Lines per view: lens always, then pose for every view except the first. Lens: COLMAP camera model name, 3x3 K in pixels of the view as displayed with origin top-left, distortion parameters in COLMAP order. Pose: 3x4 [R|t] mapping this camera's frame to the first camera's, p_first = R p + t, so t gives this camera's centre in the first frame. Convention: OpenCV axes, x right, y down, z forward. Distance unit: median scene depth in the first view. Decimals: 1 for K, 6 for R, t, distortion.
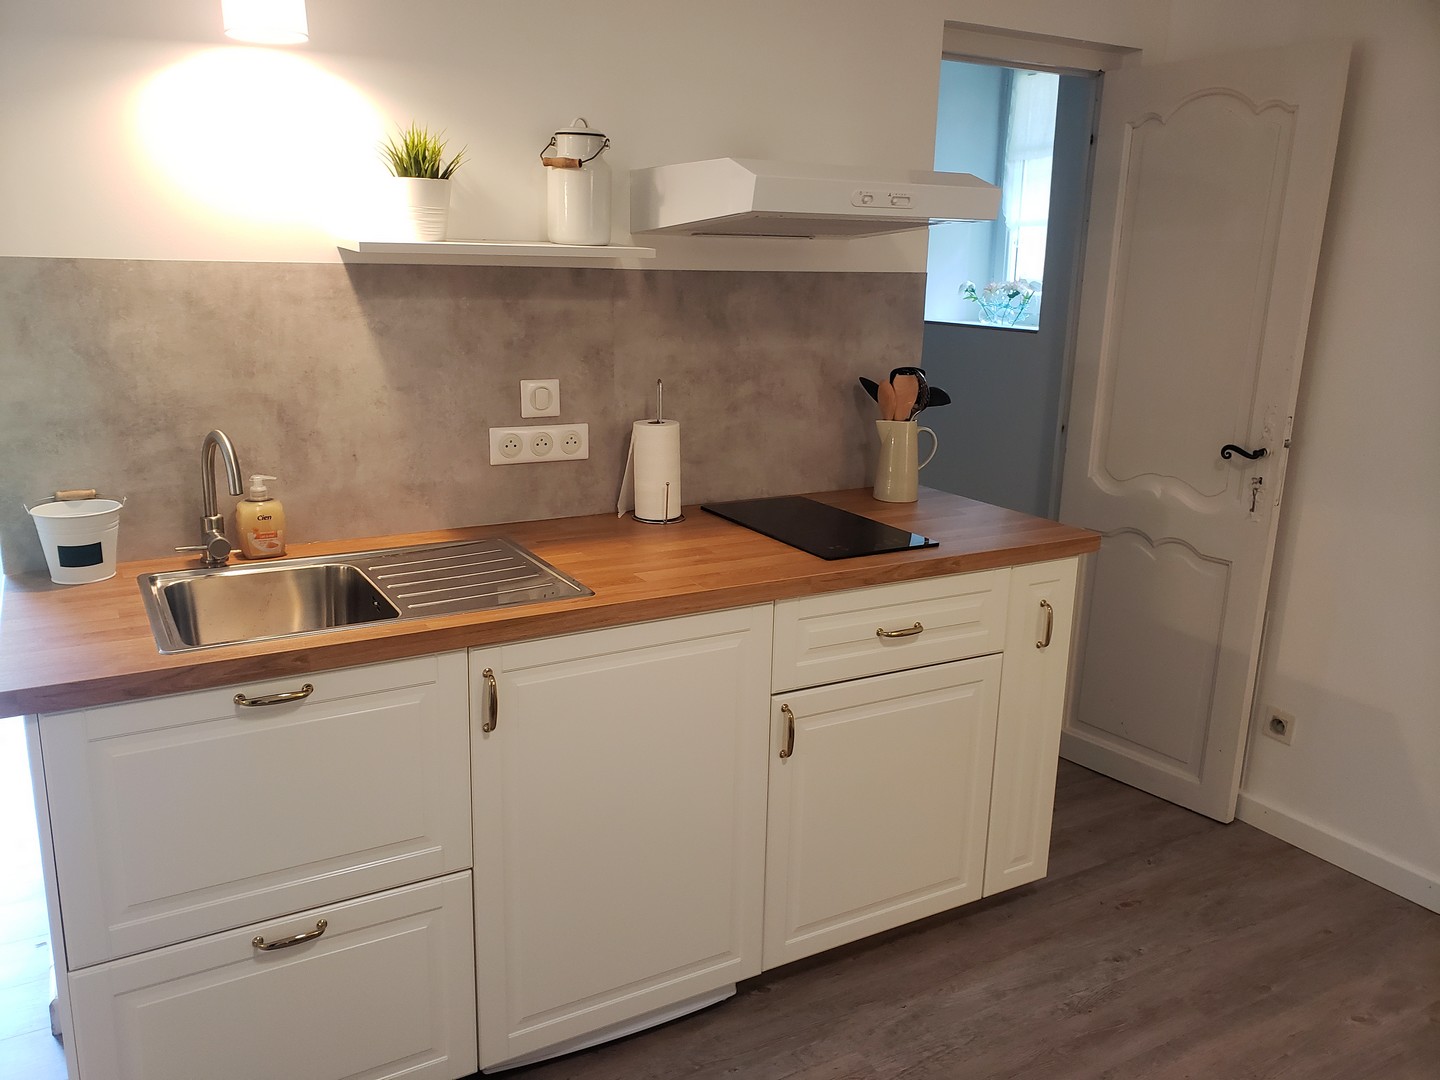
lens RADIAL K [[1095.2, 0, 651.4], [0, 1095.2, 524.4], [0, 0, 1]] dist [0.084521, -0.169811]
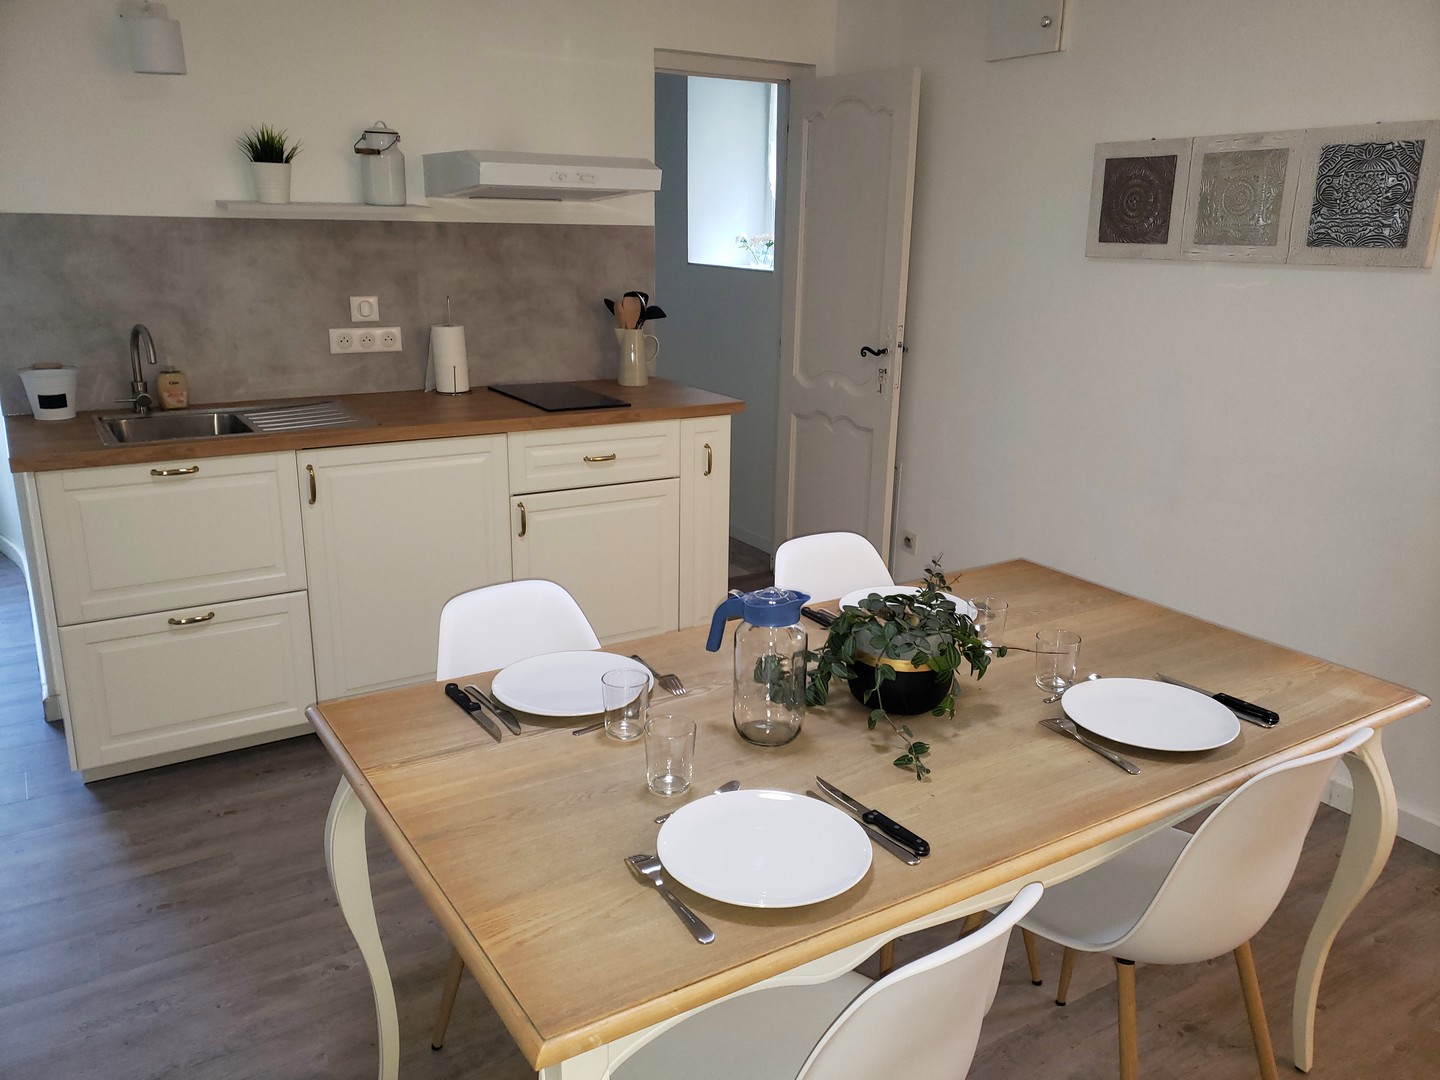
lens RADIAL K [[1129.0, 0, 720.0], [0, 1129.0, 540.0], [0, 0, 1]] dist [0.004639, 0.002304]
pose [[0.997333, -0.016491, 0.071103, 0.260463], [0.013414, 0.998962, 0.043537, 0.135458], [-0.071747, -0.042467, 0.996518, -0.564374]]
